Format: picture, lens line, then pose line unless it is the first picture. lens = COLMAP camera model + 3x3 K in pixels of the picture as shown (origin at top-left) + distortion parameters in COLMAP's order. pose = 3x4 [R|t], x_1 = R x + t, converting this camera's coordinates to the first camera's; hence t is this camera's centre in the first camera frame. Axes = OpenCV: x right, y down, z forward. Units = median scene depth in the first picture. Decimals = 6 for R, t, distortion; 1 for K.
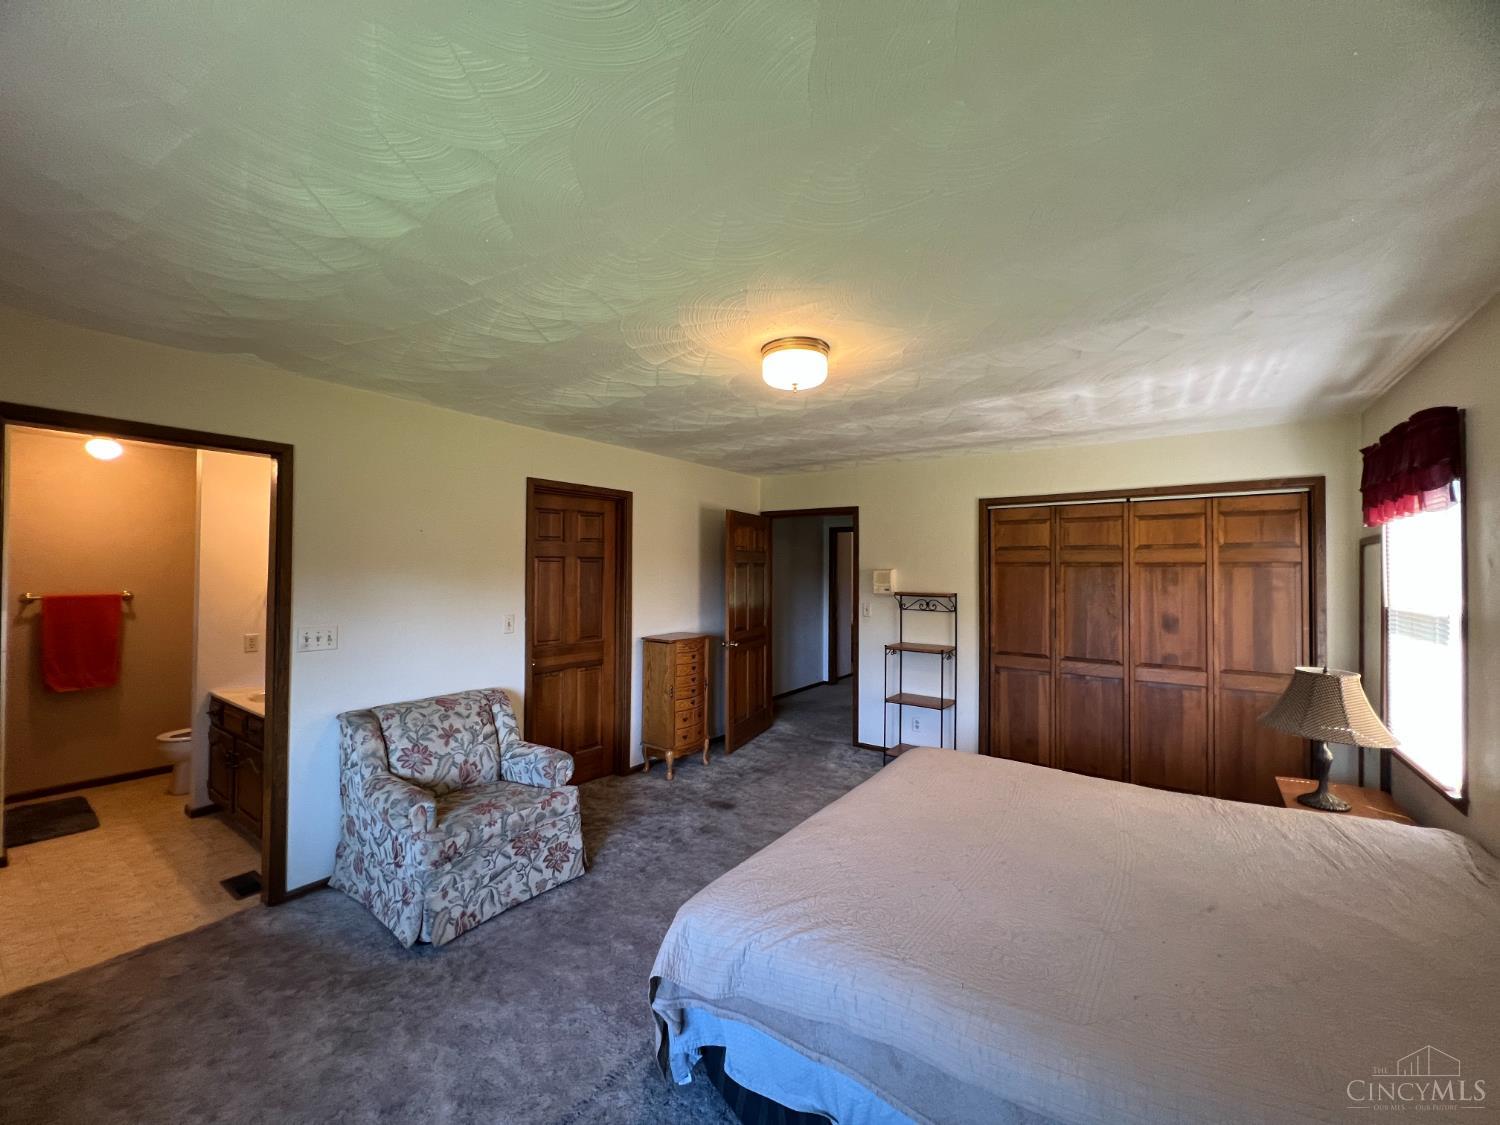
lens RADIAL K [[600.0, 0, 750.0], [0, 600.0, 562.5], [0, 0, 1]] dist [0.000100, -0.000143]
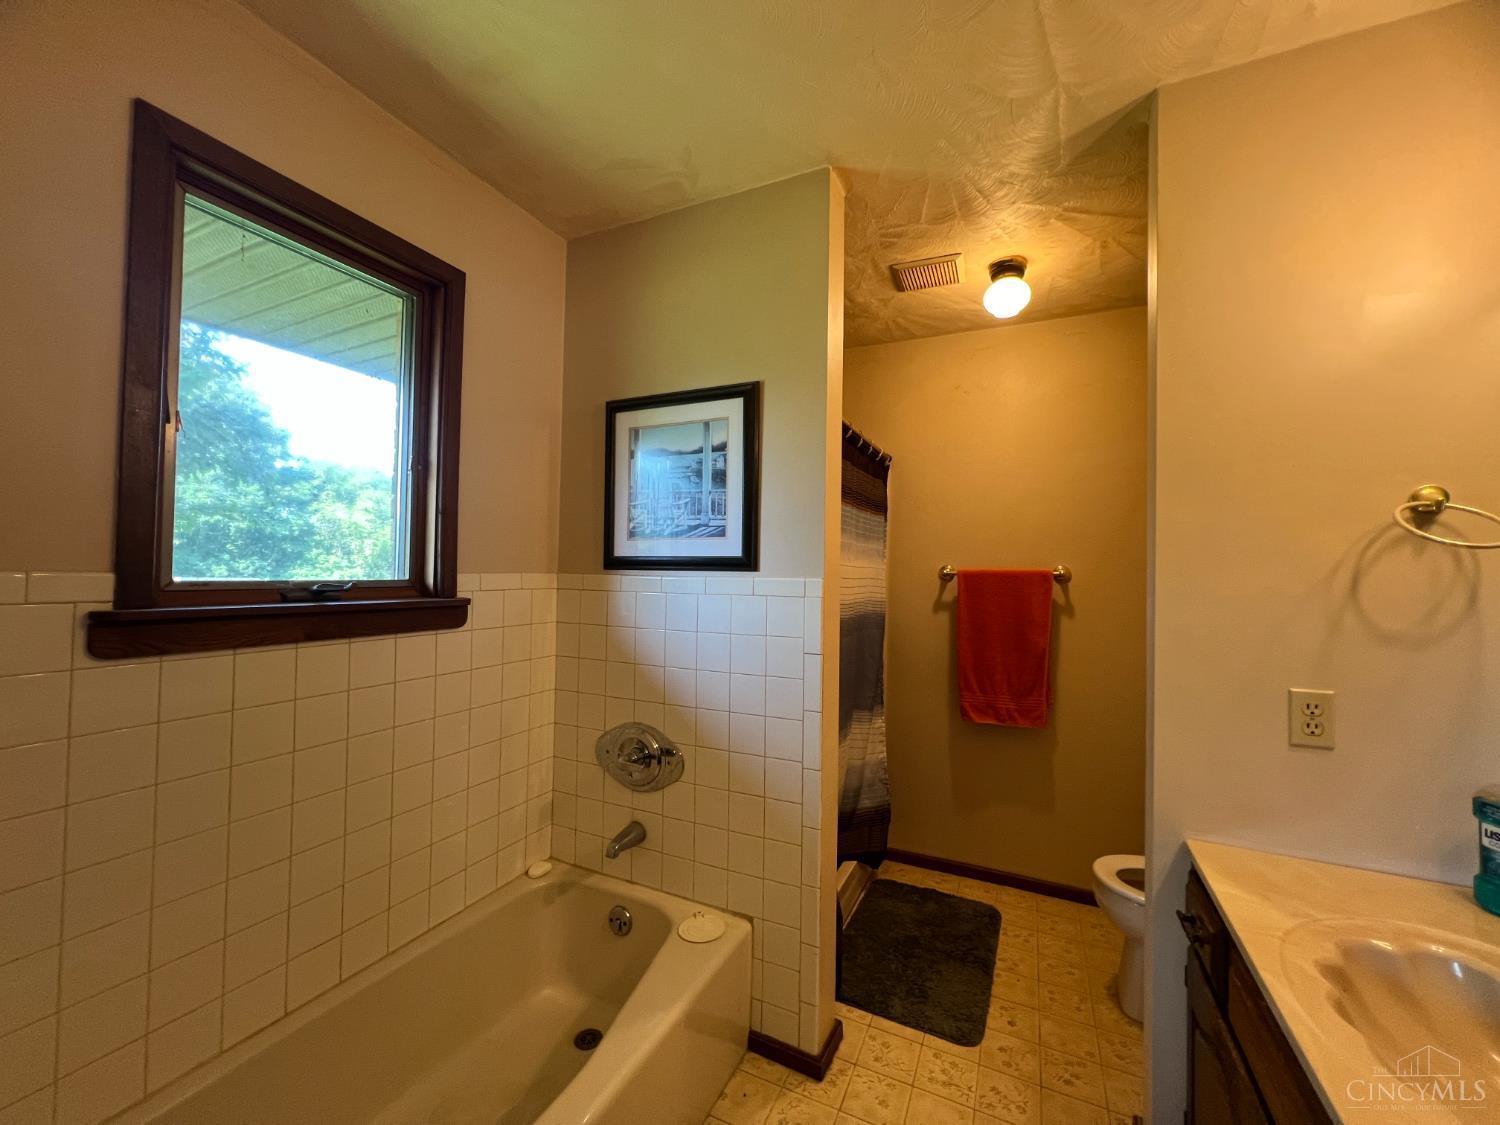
lens RADIAL K [[600.0, 0, 750.0], [0, 600.0, 562.5], [0, 0, 1]] dist [0.000100, -0.000143]
pose [[0.175580, -0.016632, -0.984325, -0.575245], [0.003044, 0.999862, -0.016351, 0.057777], [0.984460, -0.000125, 0.175606, 0.660456]]
